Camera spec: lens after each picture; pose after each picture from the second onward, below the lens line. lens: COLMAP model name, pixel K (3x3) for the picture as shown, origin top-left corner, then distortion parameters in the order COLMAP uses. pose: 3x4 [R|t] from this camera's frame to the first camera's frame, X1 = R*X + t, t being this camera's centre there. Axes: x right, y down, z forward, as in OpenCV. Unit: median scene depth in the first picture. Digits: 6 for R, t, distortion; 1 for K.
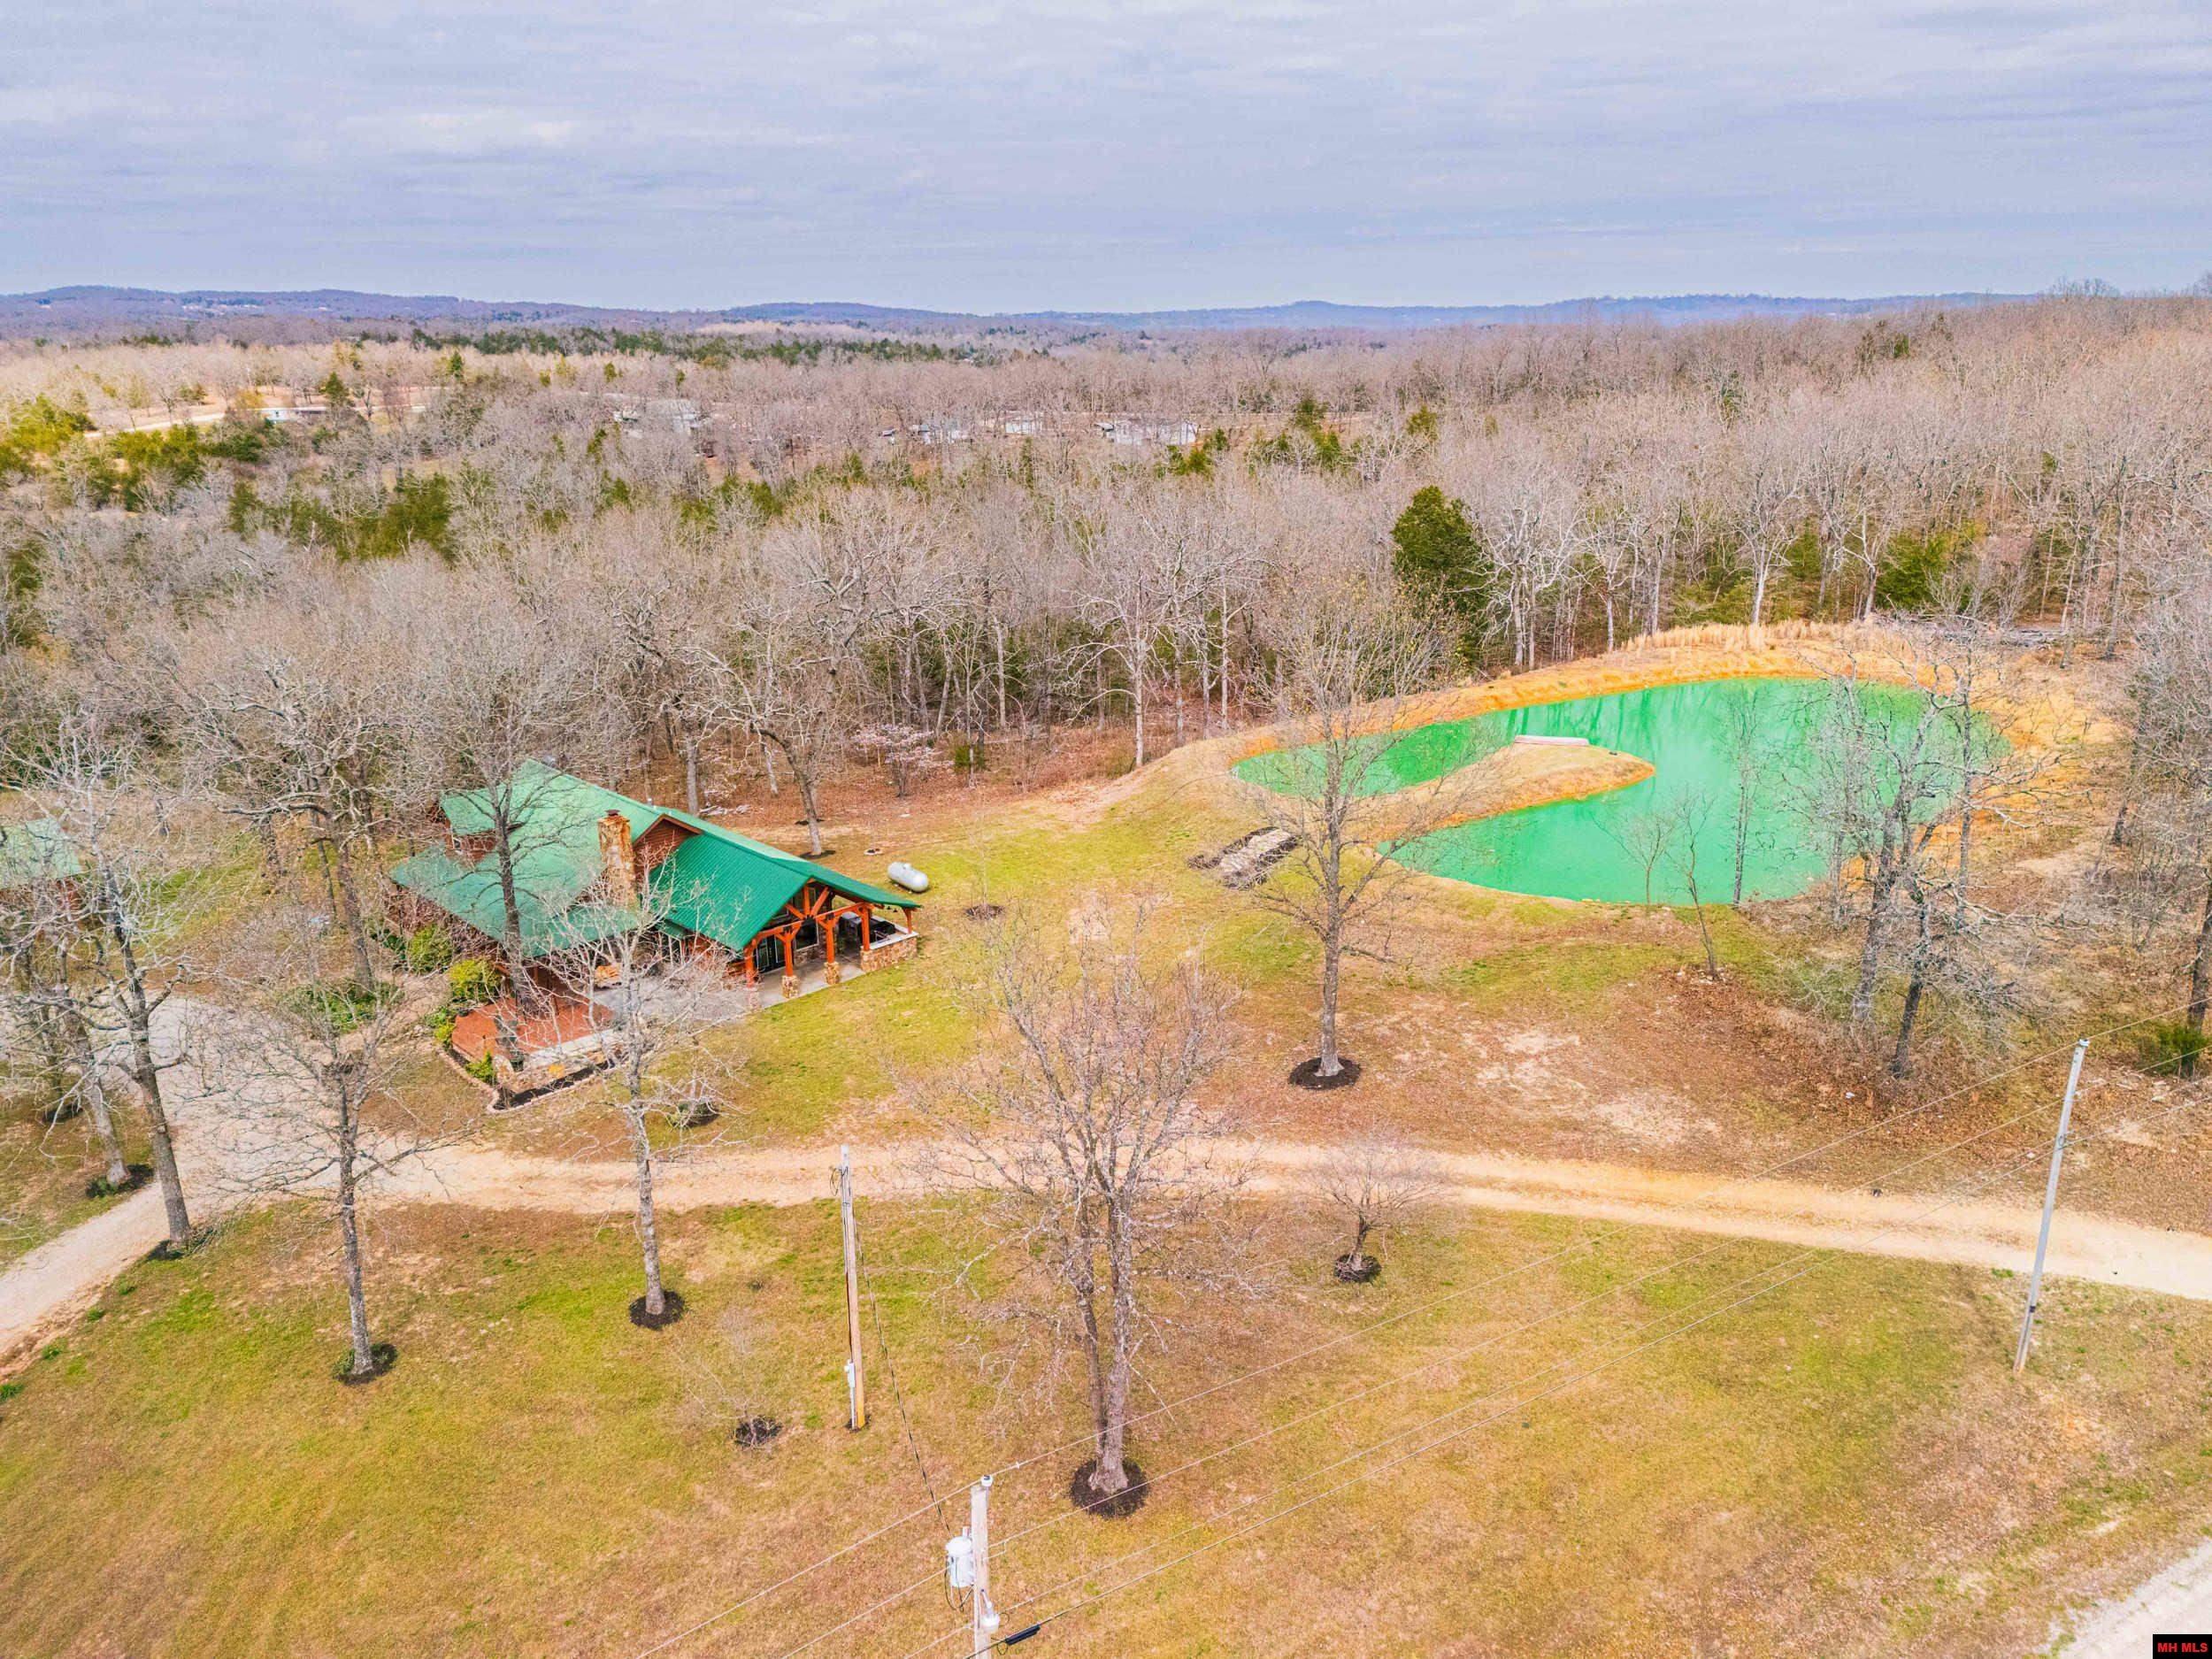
lens RADIAL K [[1644.9, 0, 1106.0], [0, 1644.9, 829.5], [0, 0, 1]] dist [0.048948, -0.053618]
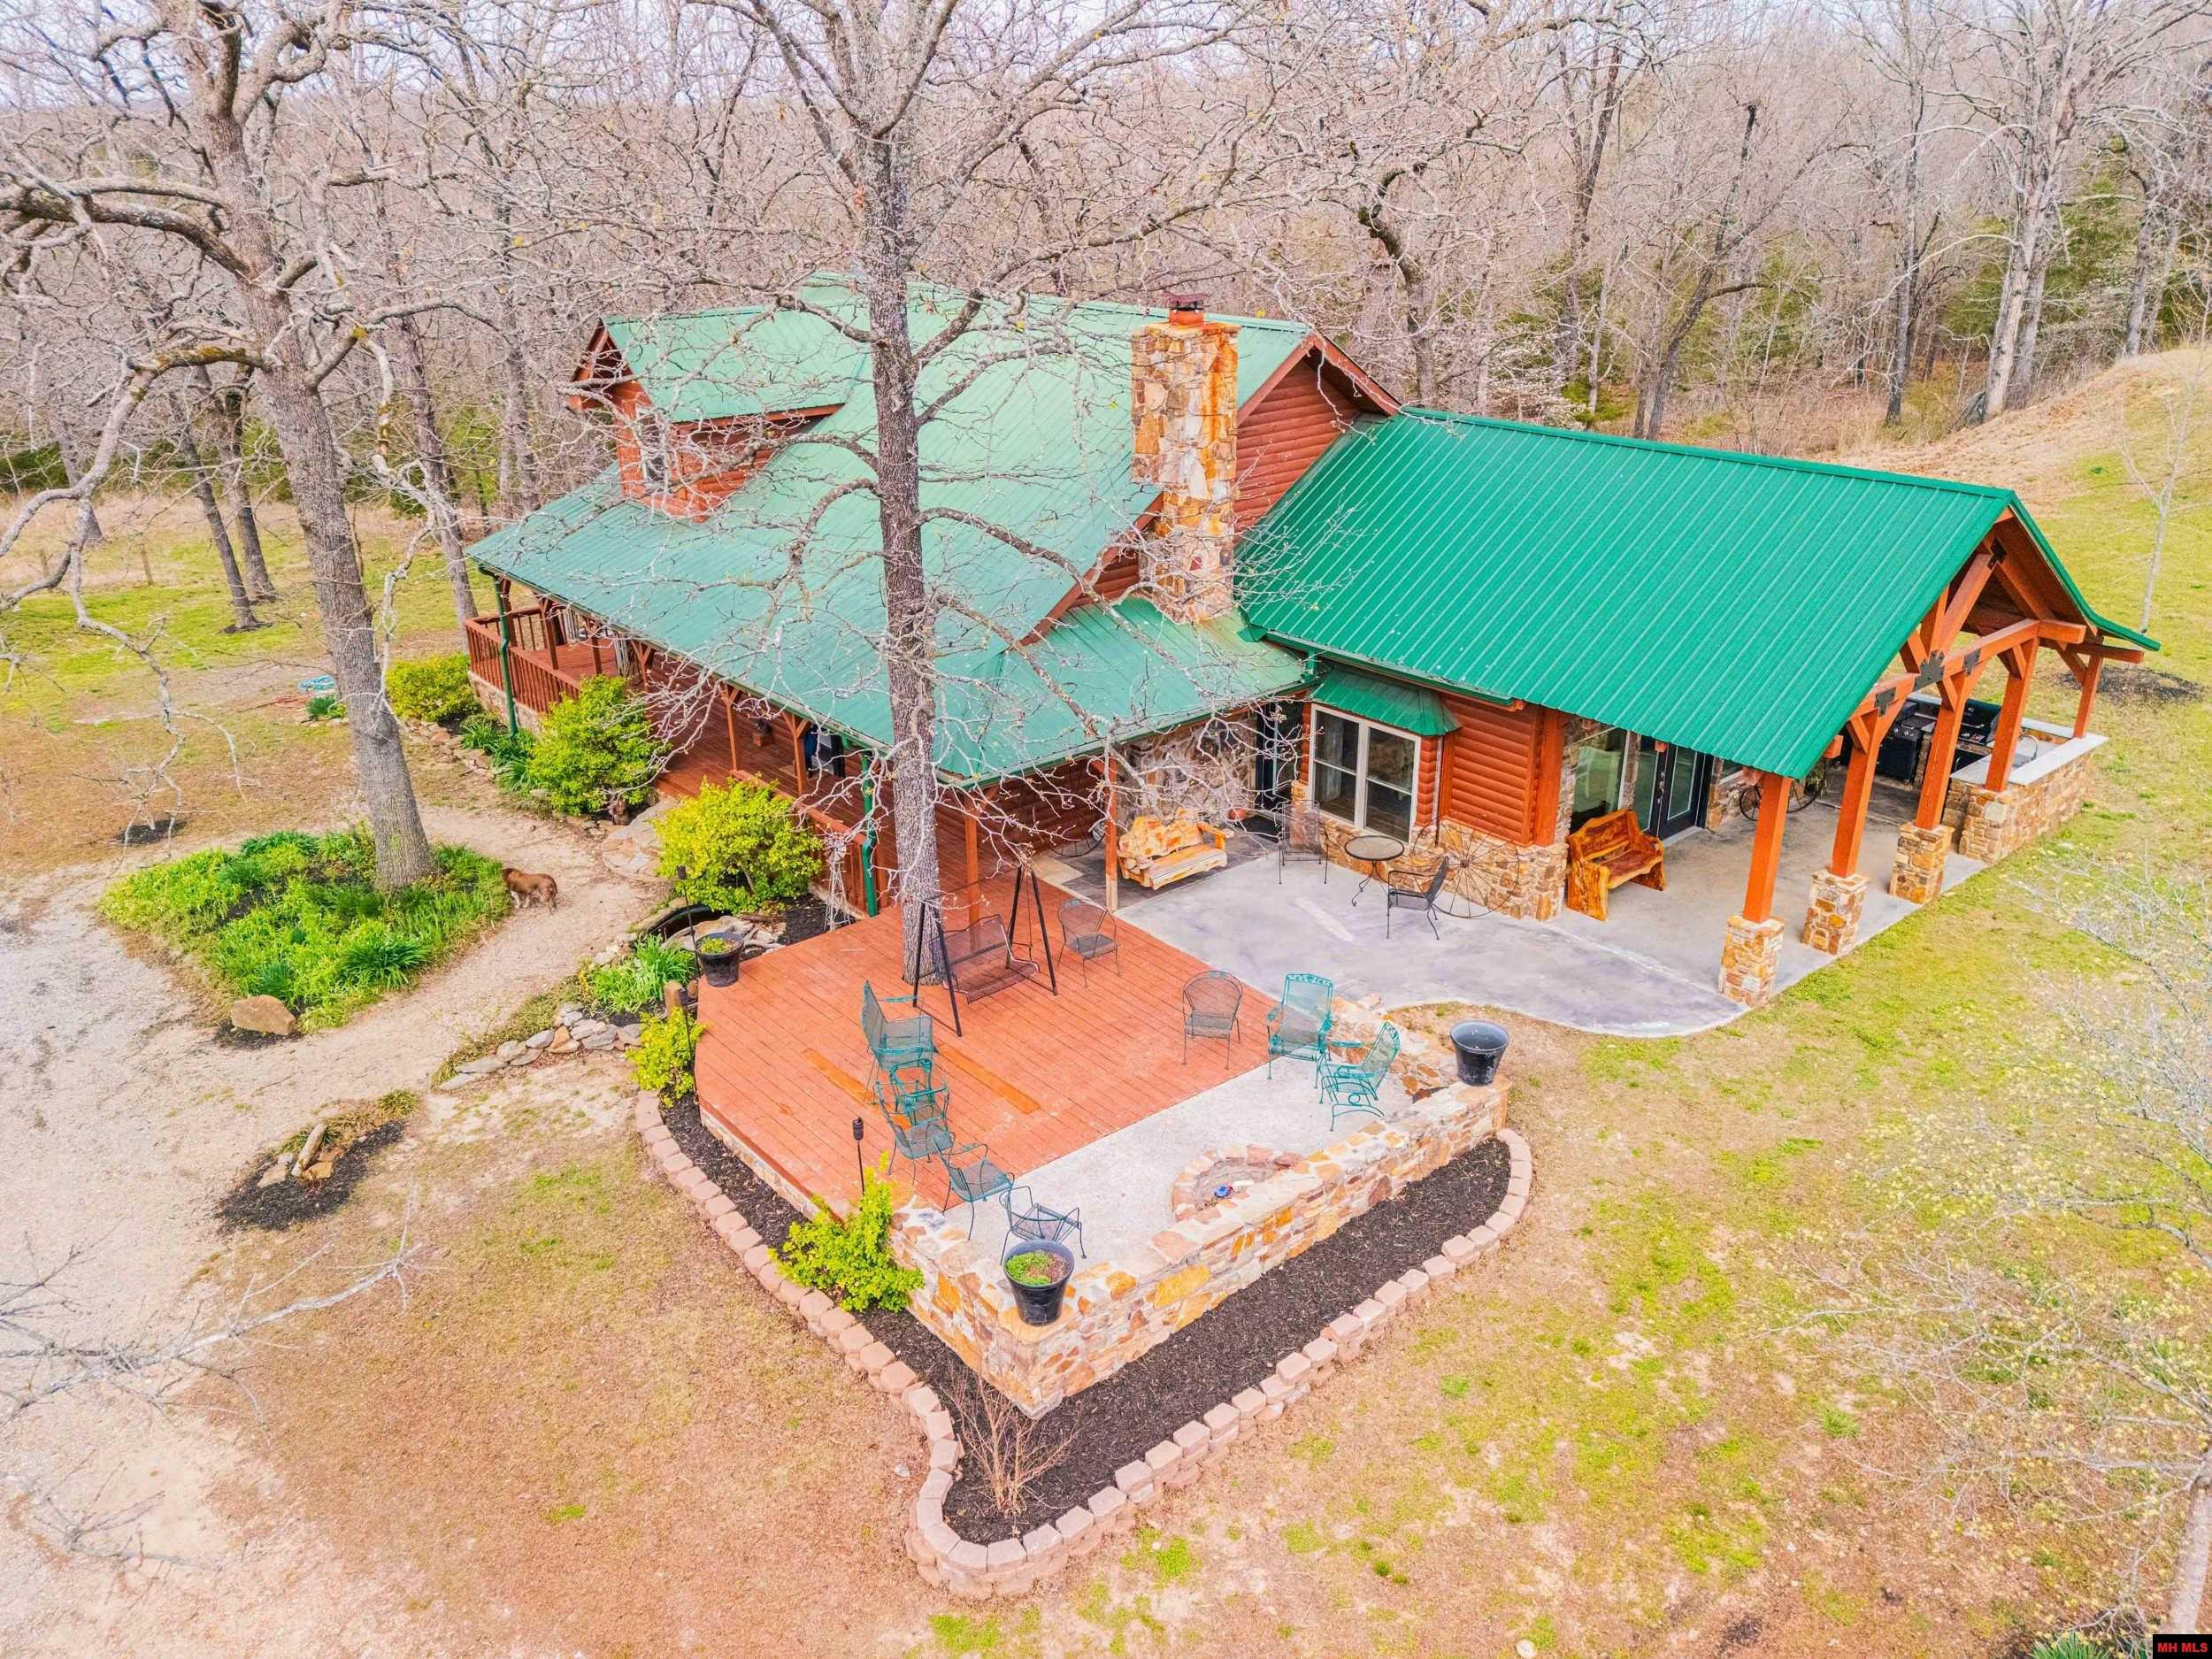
lens RADIAL K [[1644.9, 0, 1106.0], [0, 1644.9, 829.5], [0, 0, 1]] dist [0.048948, -0.053618]
pose [[0.997325, 0.018871, -0.070618, -0.271692], [-0.011871, 0.995090, 0.098258, 0.051482], [0.072126, -0.097157, 0.992652, 0.650917]]
